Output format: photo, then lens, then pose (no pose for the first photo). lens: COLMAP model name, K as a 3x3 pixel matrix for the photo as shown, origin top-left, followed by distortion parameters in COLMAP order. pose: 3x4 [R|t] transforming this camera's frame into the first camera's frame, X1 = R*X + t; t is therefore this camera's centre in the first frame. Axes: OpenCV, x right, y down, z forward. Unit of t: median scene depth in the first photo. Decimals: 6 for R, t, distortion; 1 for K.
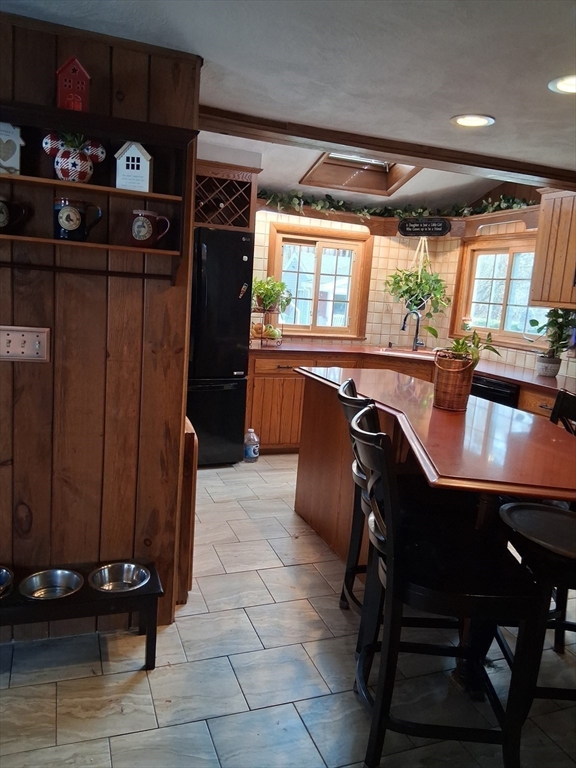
lens RADIAL K [[580.9, 0, 288.0], [0, 580.9, 384.0], [0, 0, 1]] dist [0.088844, -0.138209]
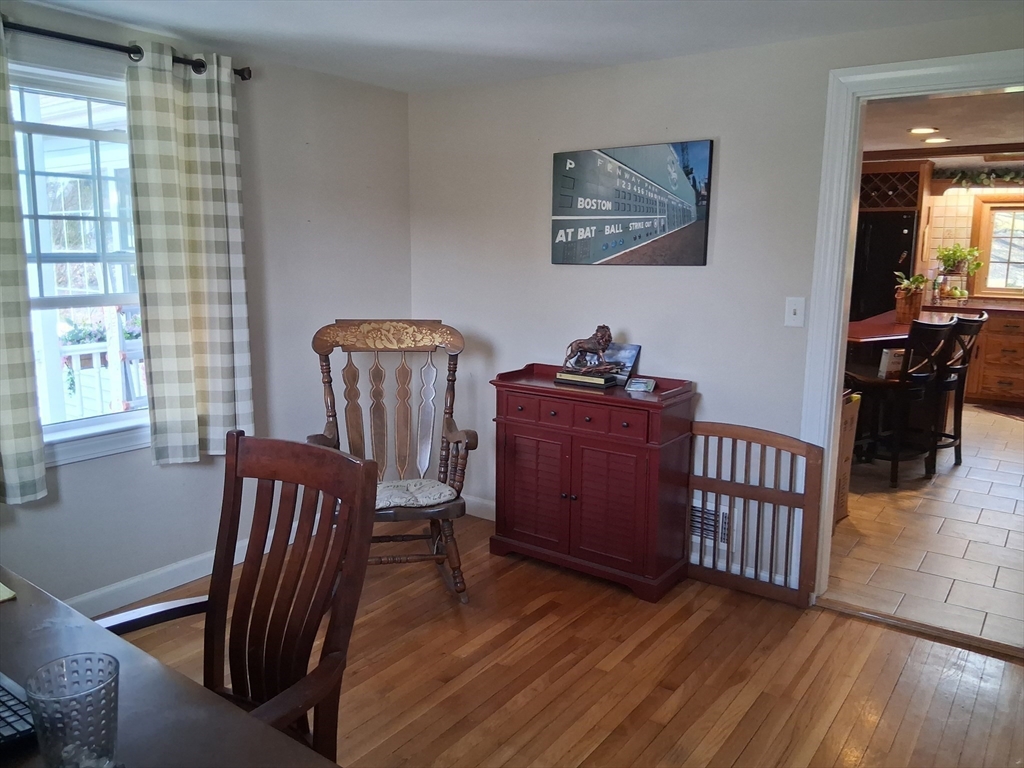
lens RADIAL K [[774.5, 0, 512.0], [0, 774.5, 384.0], [0, 0, 1]] dist [0.088844, -0.138209]
pose [[0.485706, 0.070780, -0.871252, 0.996816], [-0.109911, 0.993751, 0.019458, 0.169531], [0.867184, 0.086310, 0.490451, -0.531984]]
